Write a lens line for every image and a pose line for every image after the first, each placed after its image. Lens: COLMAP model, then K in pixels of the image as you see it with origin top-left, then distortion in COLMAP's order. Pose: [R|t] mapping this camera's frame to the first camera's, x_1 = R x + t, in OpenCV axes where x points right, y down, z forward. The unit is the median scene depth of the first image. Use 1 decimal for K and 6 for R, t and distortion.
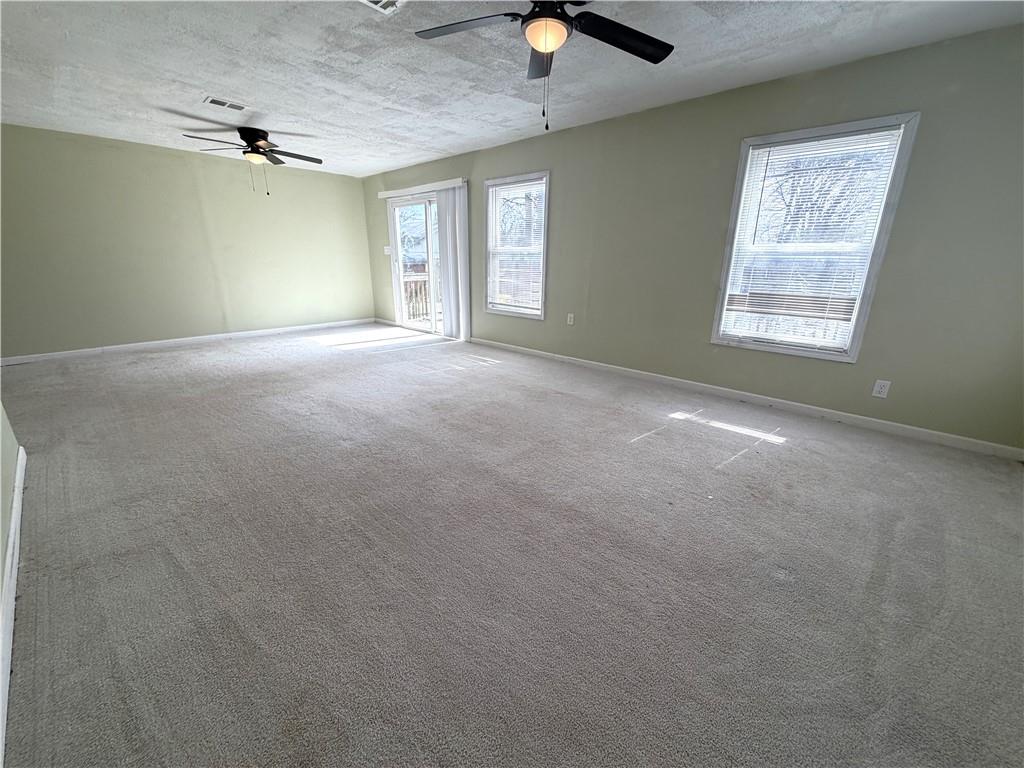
lens RADIAL K [[407.7, 0, 509.0], [0, 407.7, 384.9], [0, 0, 1]] dist [0.000150, 0.000057]
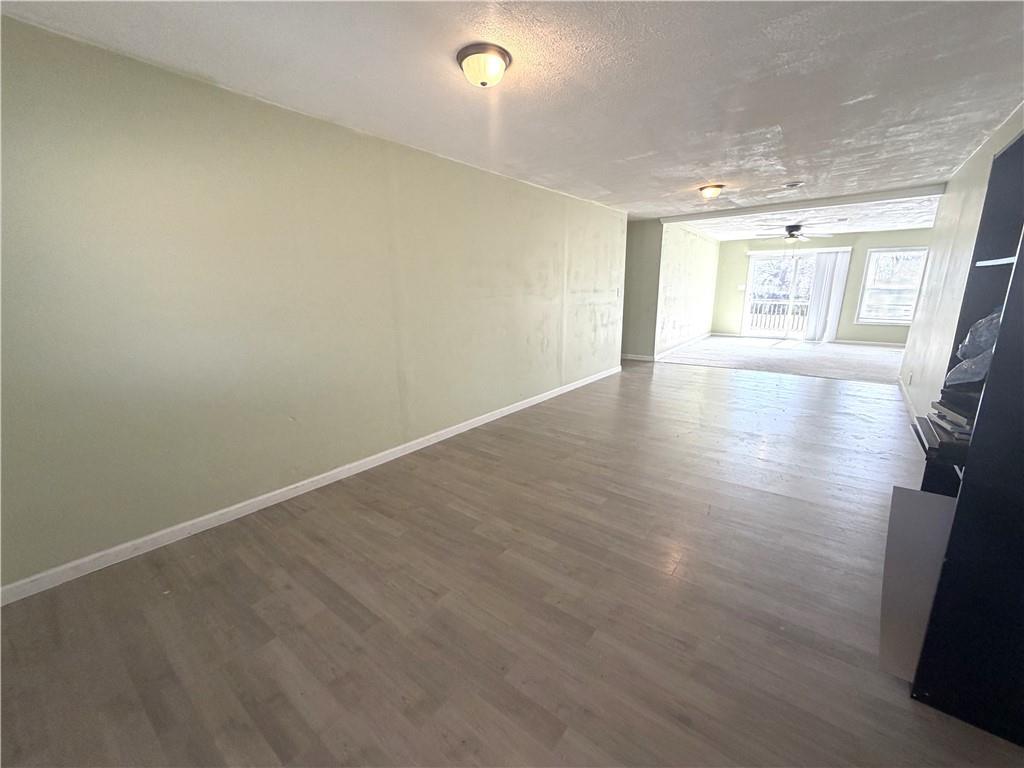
lens RADIAL K [[405.9, 0, 523.9], [0, 405.9, 378.6], [0, 0, 1]] dist [-0.000496, -0.000041]
pose [[0.994886, -0.030947, 0.096151, -2.223589], [0.038957, 0.995823, -0.082579, 0.184698], [-0.093193, 0.085902, 0.991935, -0.710849]]
